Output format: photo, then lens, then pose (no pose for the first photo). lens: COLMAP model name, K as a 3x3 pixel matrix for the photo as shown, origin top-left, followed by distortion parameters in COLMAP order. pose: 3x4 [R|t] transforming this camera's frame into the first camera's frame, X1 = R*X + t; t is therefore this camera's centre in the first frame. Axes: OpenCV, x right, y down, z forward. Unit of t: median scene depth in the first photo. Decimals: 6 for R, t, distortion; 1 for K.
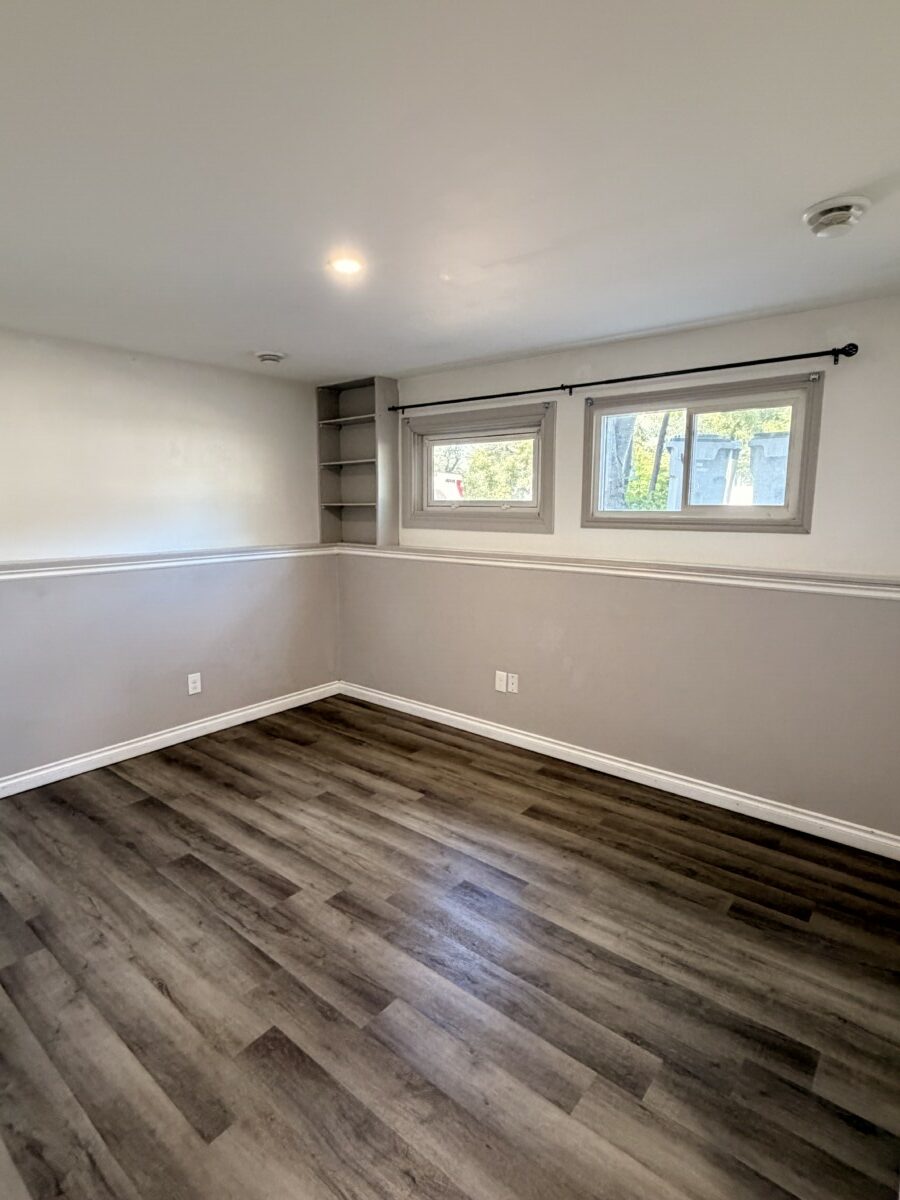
lens RADIAL K [[643.0, 0, 452.3], [0, 643.0, 598.5], [0, 0, 1]] dist [-0.002191, -0.001901]
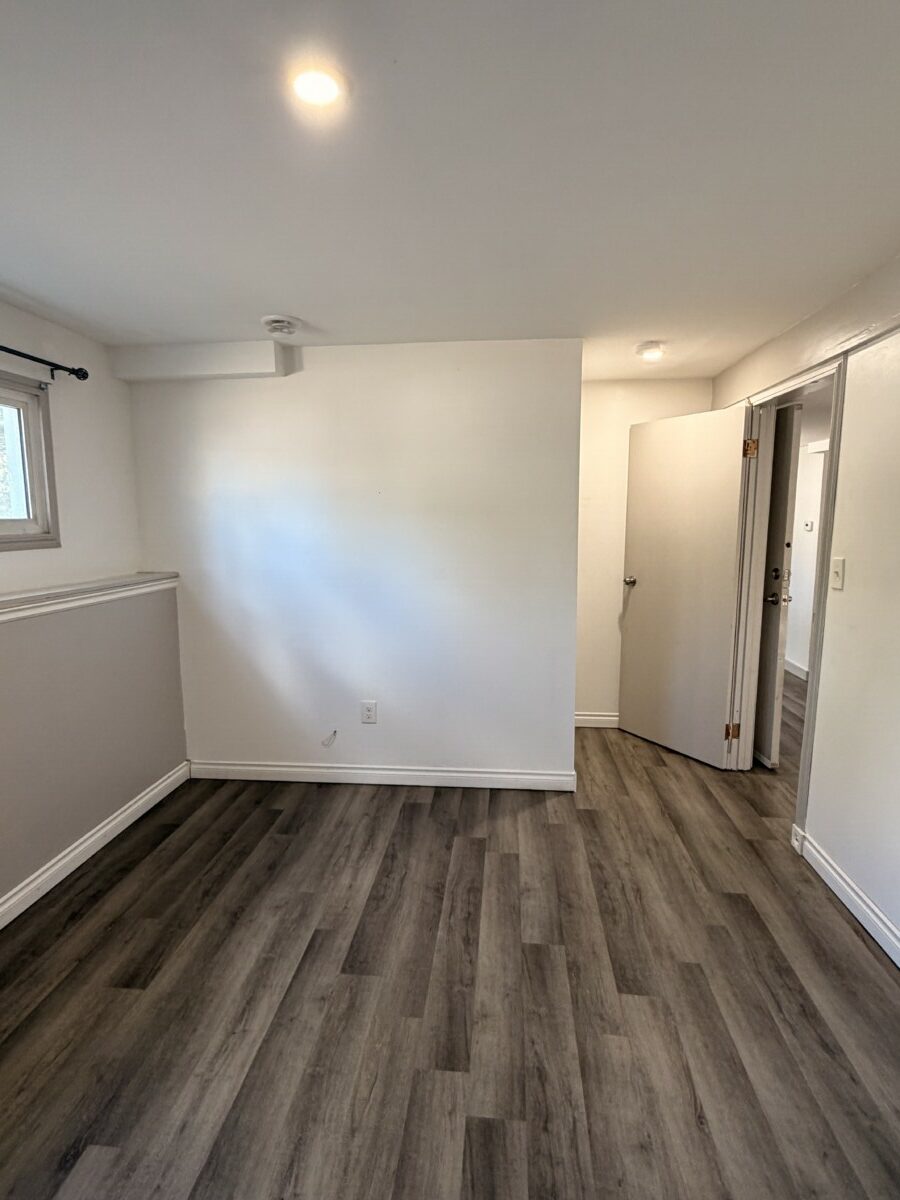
lens RADIAL K [[643.0, 0, 441.8], [0, 643.0, 598.9], [0, 0, 1]] dist [-0.002191, -0.001901]
pose [[-0.571905, -0.109720, 0.812949, -0.776627], [0.115347, 0.970413, 0.212118, -0.218853], [-0.812170, 0.215082, -0.542328, 1.423835]]
